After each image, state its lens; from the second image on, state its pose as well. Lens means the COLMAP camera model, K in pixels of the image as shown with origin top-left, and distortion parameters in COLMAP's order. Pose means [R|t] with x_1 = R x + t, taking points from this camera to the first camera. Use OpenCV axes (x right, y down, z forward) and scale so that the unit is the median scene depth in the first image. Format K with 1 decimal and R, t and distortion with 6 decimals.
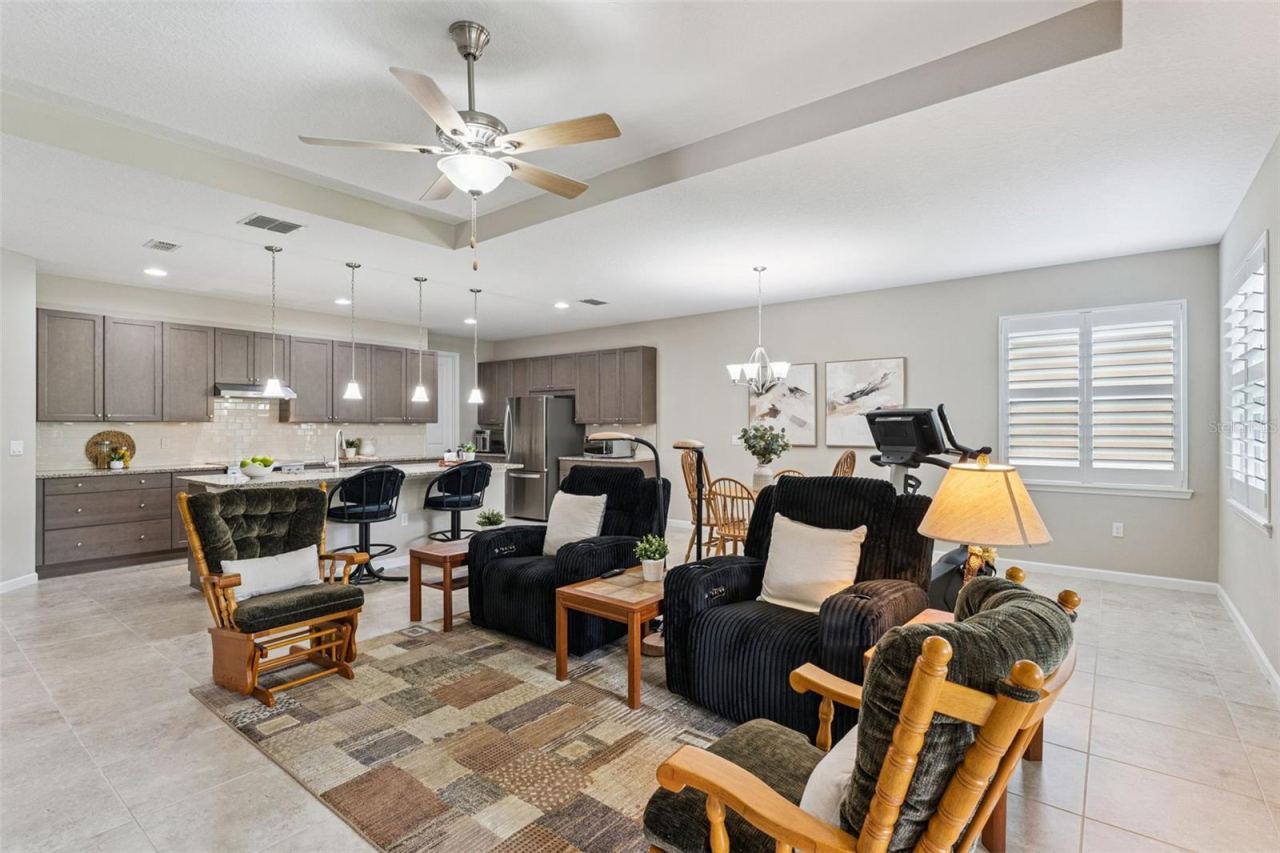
lens RADIAL K [[608.5, 0, 640.0], [0, 608.5, 426.5], [0, 0, 1]] dist [-0.001031, -0.000051]
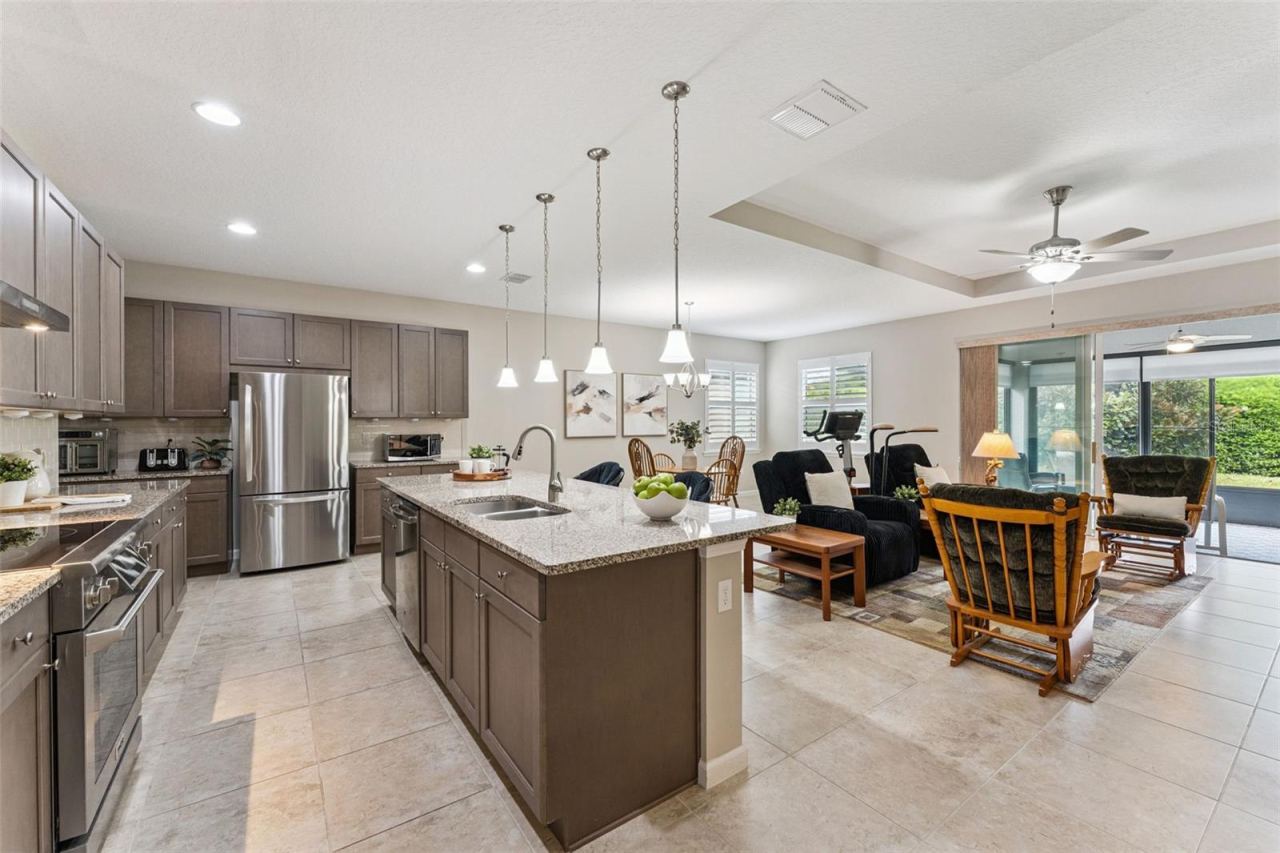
lens RADIAL K [[517.5, 0, 634.0], [0, 517.5, 421.4], [0, 0, 1]] dist [-0.000398, -0.000532]
pose [[0.282327, 0.002477, 0.959315, -0.863679], [0.004615, 0.999982, -0.003940, 0.004975], [-0.959307, 0.005539, 0.282310, 0.738682]]
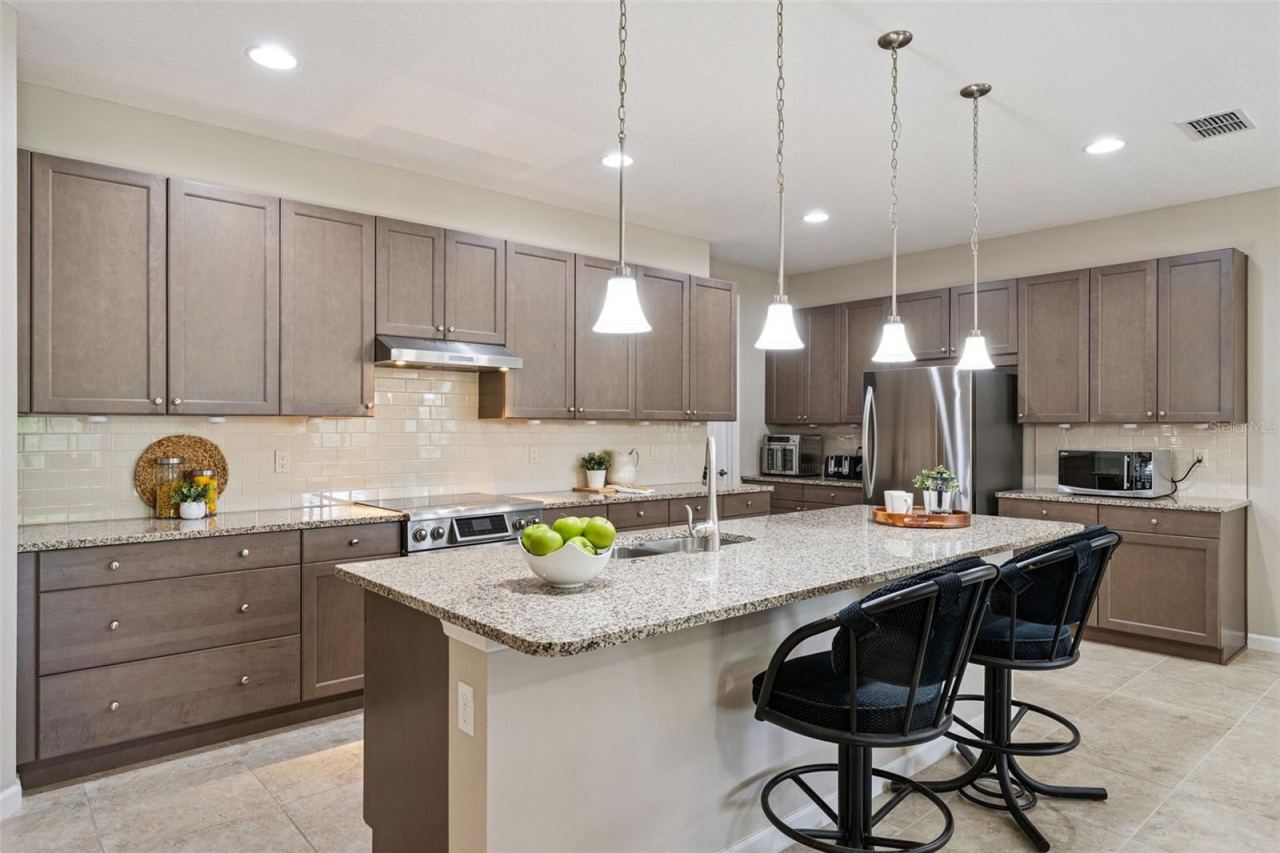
lens RADIAL K [[766.8, 0, 636.4], [0, 766.8, 431.5], [0, 0, 1]] dist [0.000709, 0.001130]
pose [[0.982316, 0.004316, -0.187181, -0.421849], [-0.003550, 0.999984, 0.004428, 0.000351], [0.187198, -0.003685, 0.982315, 0.492258]]
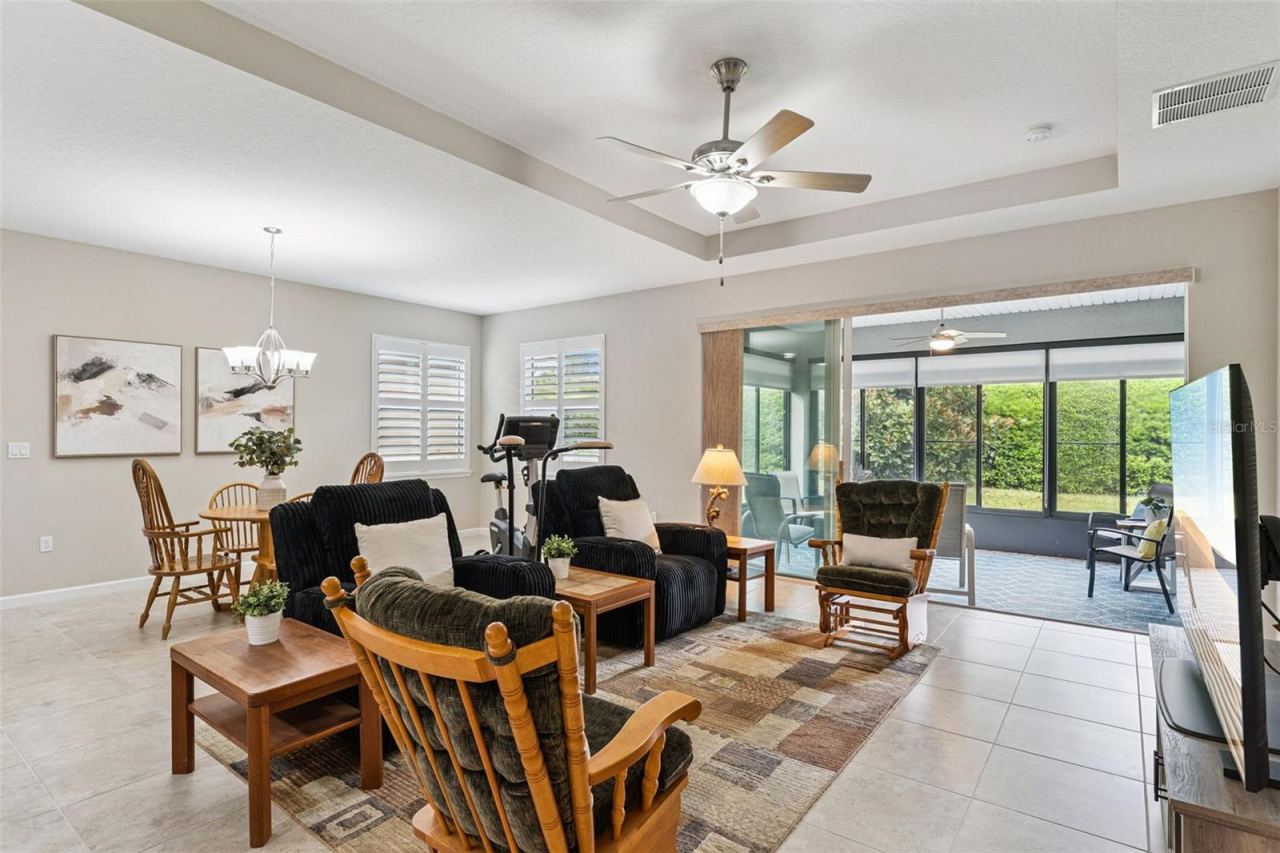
lens RADIAL K [[643.8, 0, 635.7], [0, 643.8, 426.3], [0, 0, 1]] dist [-0.002072, -0.000498]
pose [[-0.023784, 0.007609, 0.999688, -0.606835], [-0.002805, 0.999967, -0.007677, 0.002144], [-0.999713, -0.002987, -0.023762, 0.505811]]
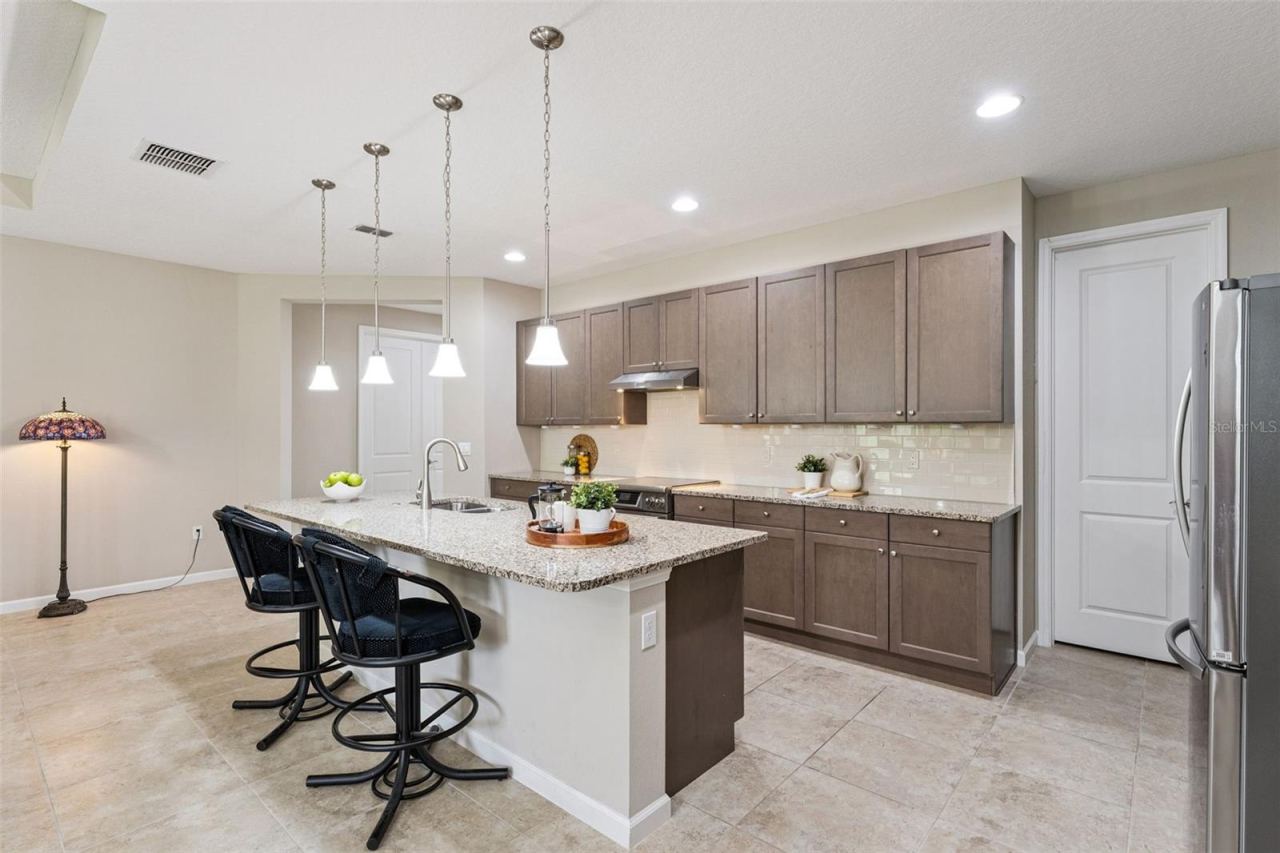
lens RADIAL K [[617.3, 0, 640.0], [0, 617.3, 426.5], [0, 0, 1]] dist [-0.027227, -0.000385]
pose [[-0.054232, -0.007683, -0.998499, 0.077136], [-0.004889, 0.999960, -0.007429, 0.000952], [0.998516, 0.004479, -0.054267, 1.148328]]
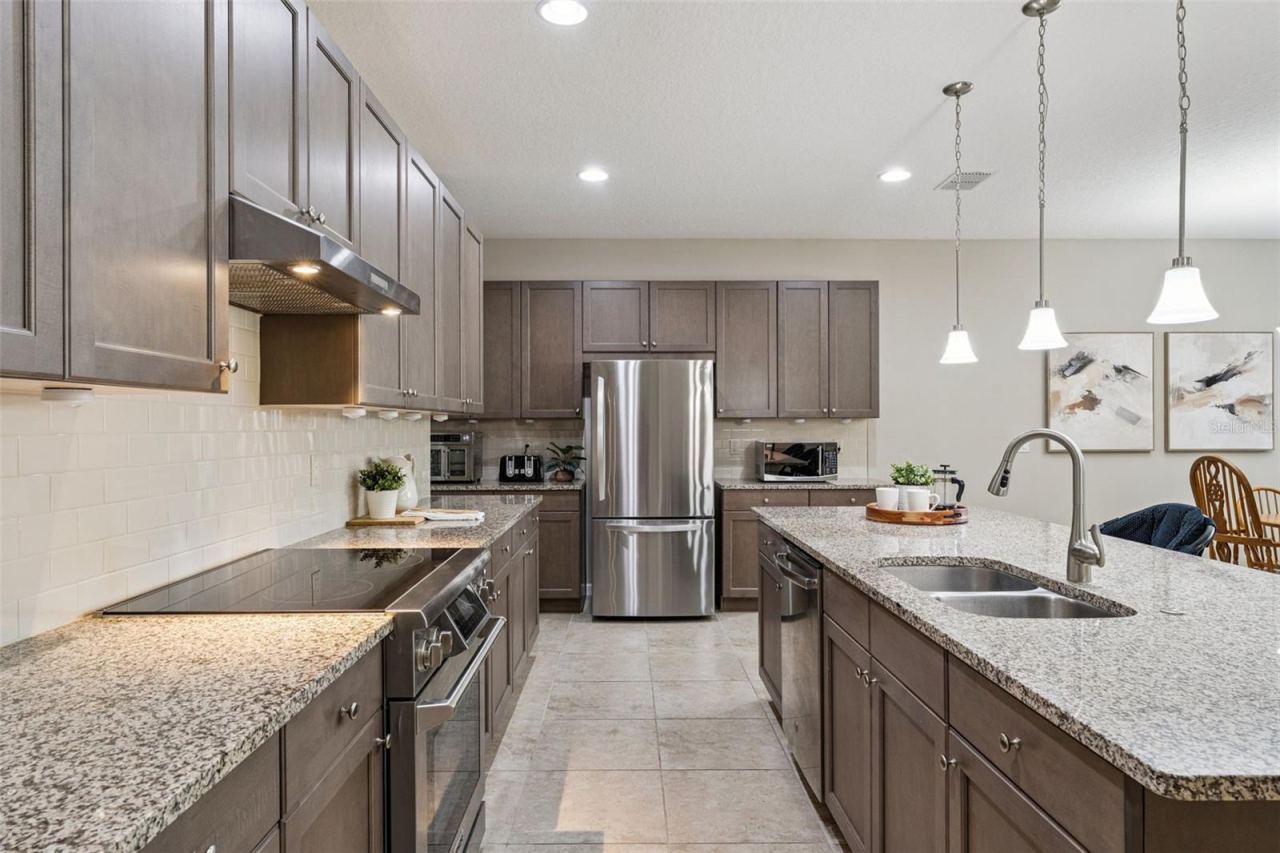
lens RADIAL K [[766.8, 0, 636.4], [0, 766.8, 431.5], [0, 0, 1]] dist [0.000709, 0.001130]
pose [[0.774420, -0.004524, 0.632656, -0.822841], [0.002266, 0.999988, 0.004378, 0.004847], [-0.632668, -0.001957, 0.774421, 0.785803]]
